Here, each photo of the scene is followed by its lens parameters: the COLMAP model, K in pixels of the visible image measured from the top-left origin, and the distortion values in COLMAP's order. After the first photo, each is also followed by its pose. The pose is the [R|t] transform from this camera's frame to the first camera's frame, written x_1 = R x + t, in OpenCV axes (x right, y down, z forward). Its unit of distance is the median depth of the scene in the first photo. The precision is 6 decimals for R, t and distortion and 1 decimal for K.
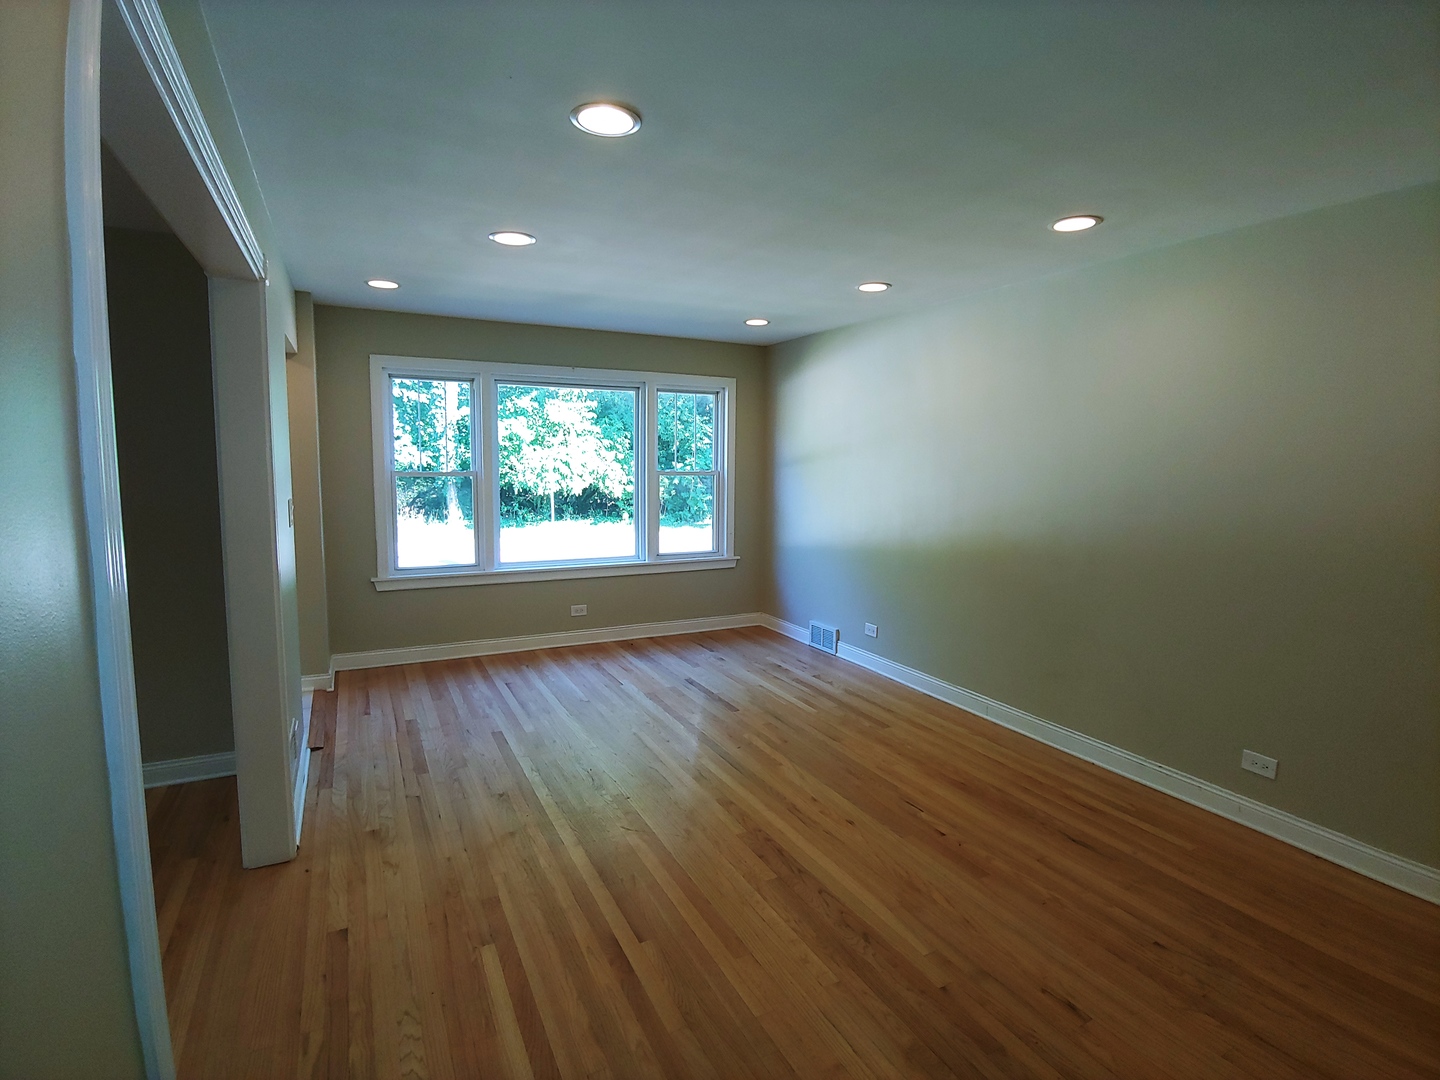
lens RADIAL K [[726.0, 0, 719.2], [0, 726.0, 538.5], [0, 0, 1]] dist [-0.022217, 0.001964]
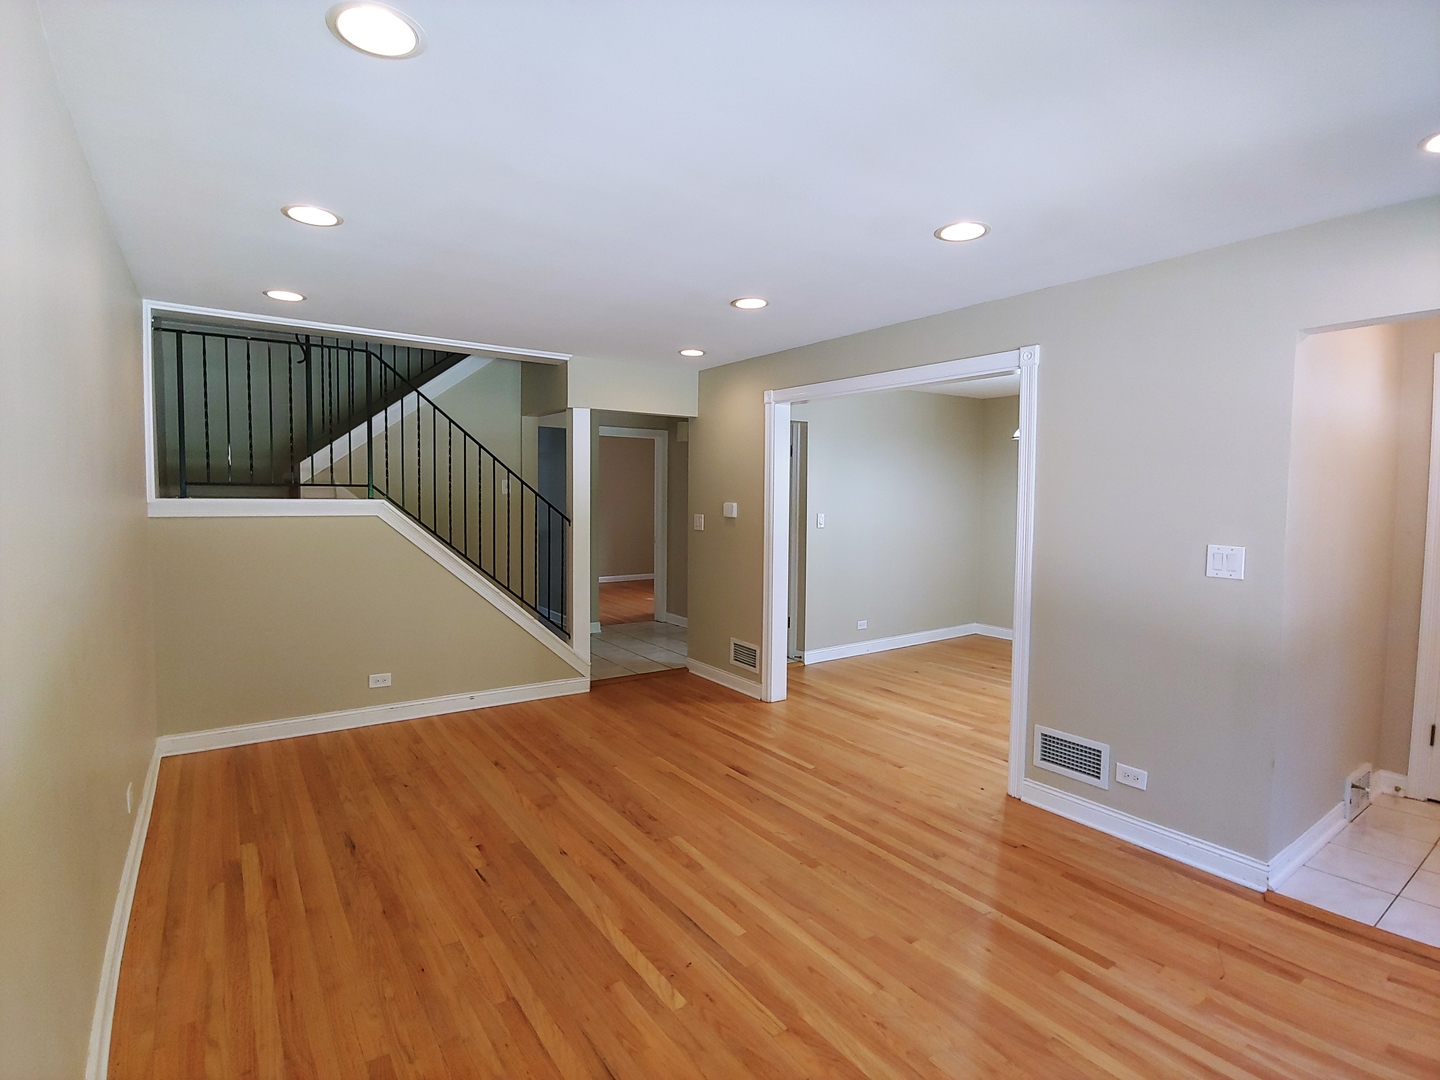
lens RADIAL K [[726.0, 0, 722.9], [0, 726.0, 537.1], [0, 0, 1]] dist [-0.022217, 0.001964]
pose [[-0.989816, -0.010446, -0.141970, 0.092972], [-0.034457, 0.985229, 0.167740, -0.172455], [0.138120, 0.170924, -0.975555, 1.611484]]
